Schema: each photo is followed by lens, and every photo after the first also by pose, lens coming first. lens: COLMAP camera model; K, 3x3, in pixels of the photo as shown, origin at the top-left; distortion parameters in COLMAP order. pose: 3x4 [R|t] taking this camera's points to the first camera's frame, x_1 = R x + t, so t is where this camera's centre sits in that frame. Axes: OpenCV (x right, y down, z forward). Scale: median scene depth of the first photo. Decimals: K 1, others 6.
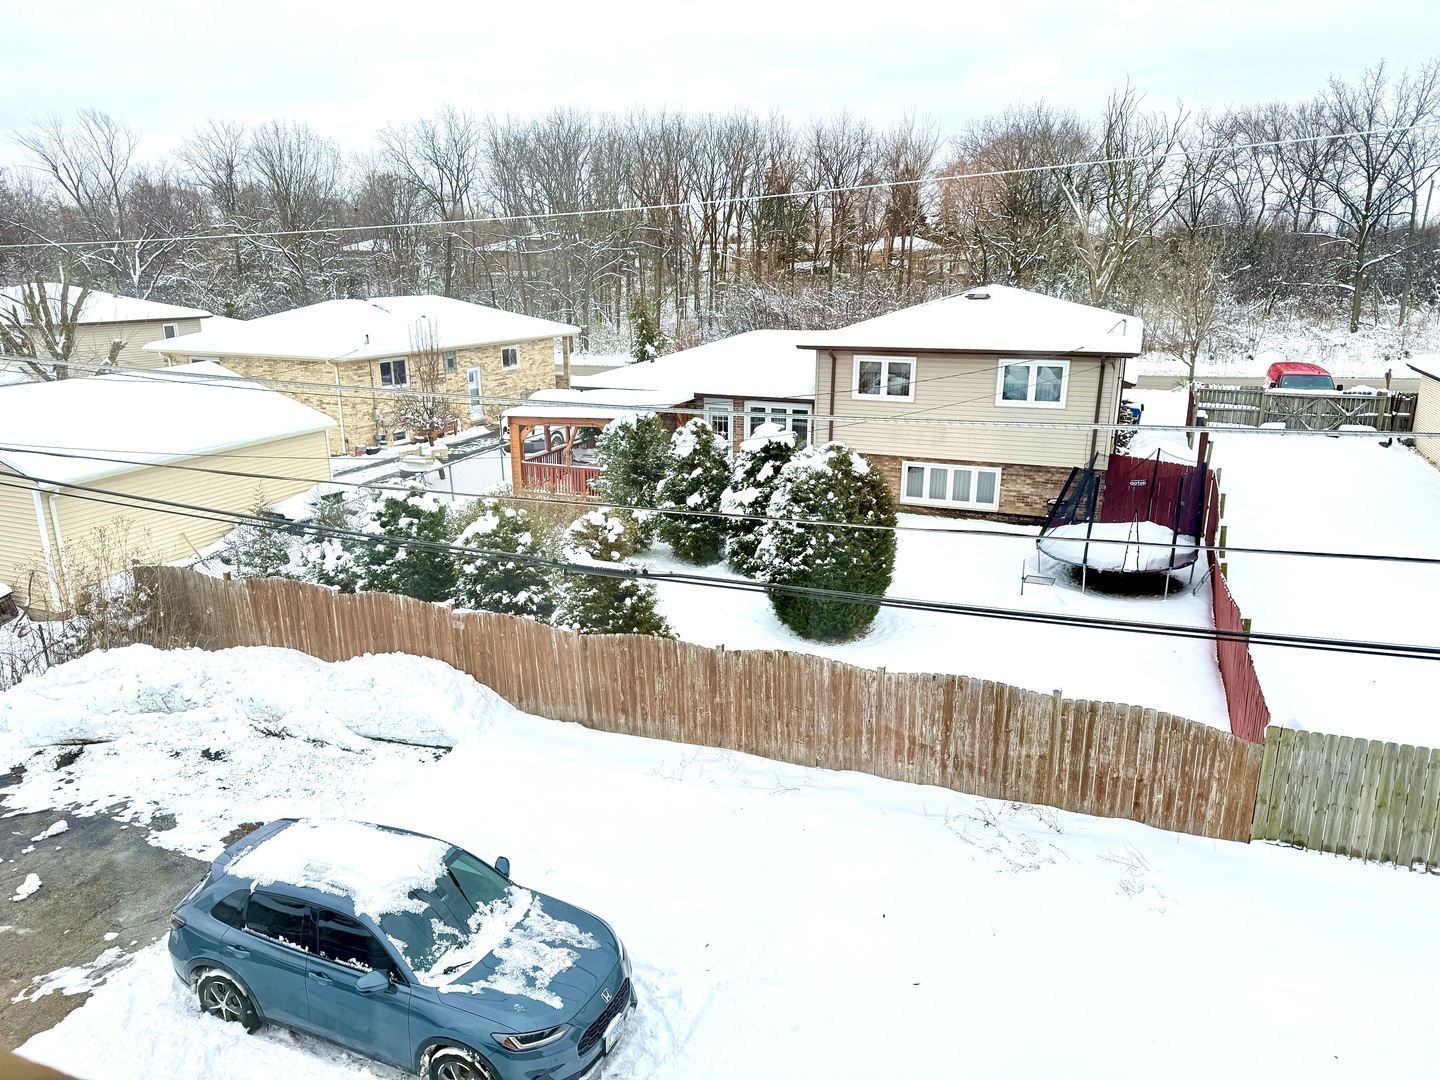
lens RADIAL K [[1008.5, 0, 711.0], [0, 1008.5, 544.5], [0, 0, 1]] dist [0.055045, -0.058955]
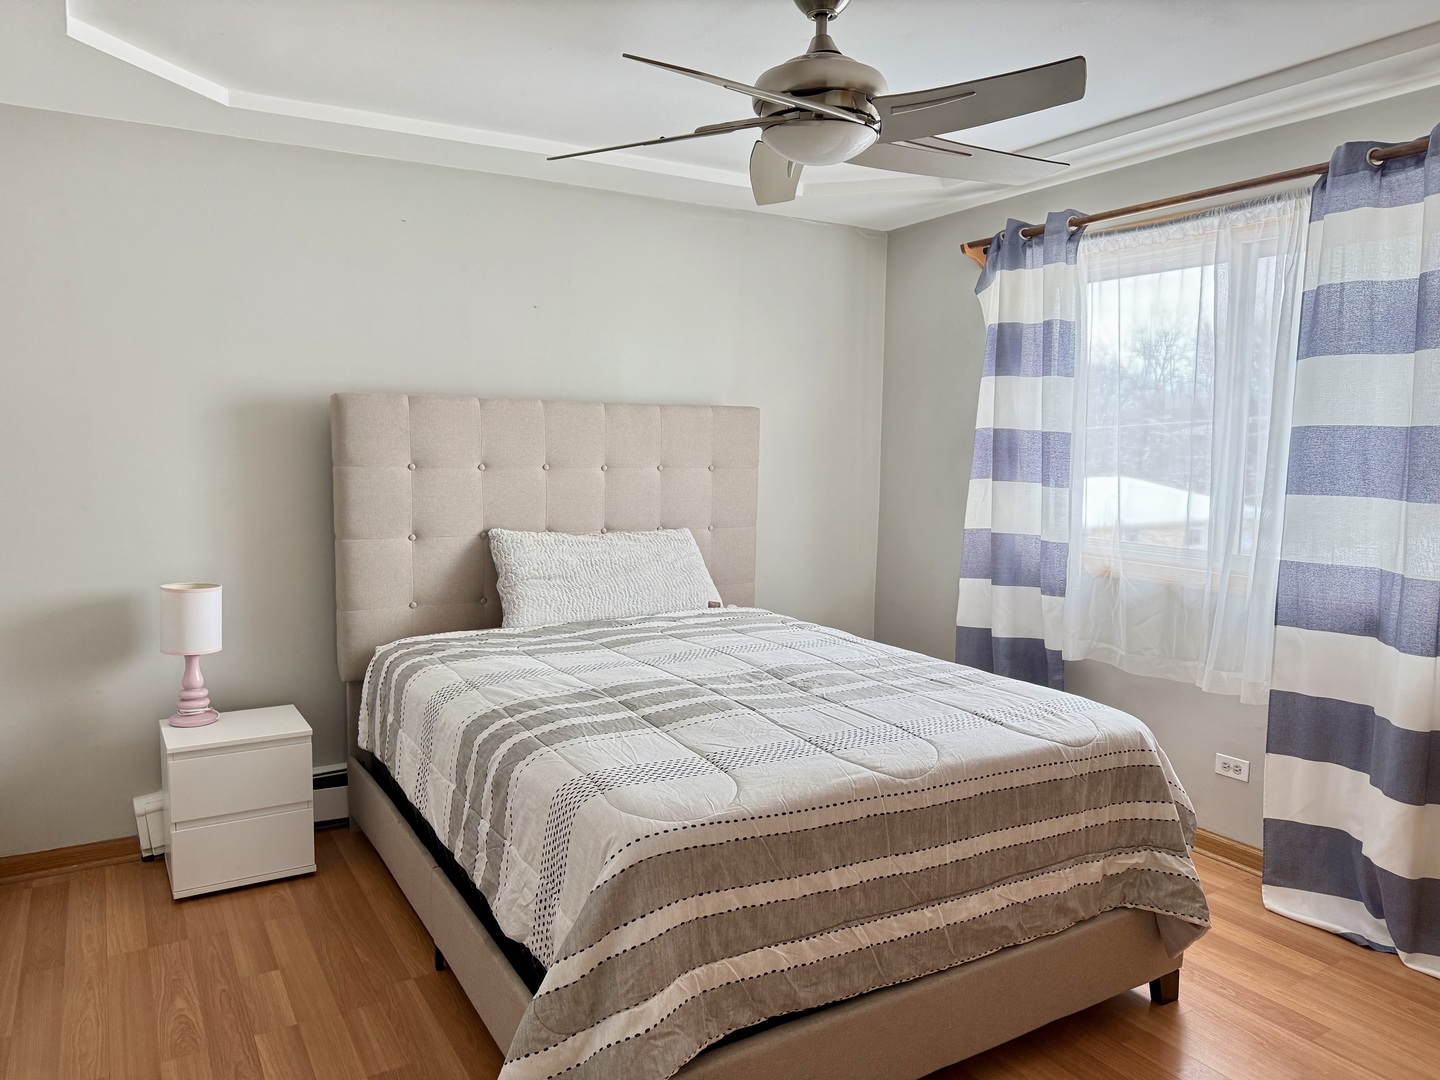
lens RADIAL K [[1008.5, 0, 719.5], [0, 1008.5, 540.4], [0, 0, 1]] dist [0.055045, -0.058955]
pose [[0.804150, 0.072779, -0.589954, 0.038817], [-0.175973, 0.977137, -0.119322, 0.048415], [0.567782, 0.199769, 0.798572, -0.161717]]
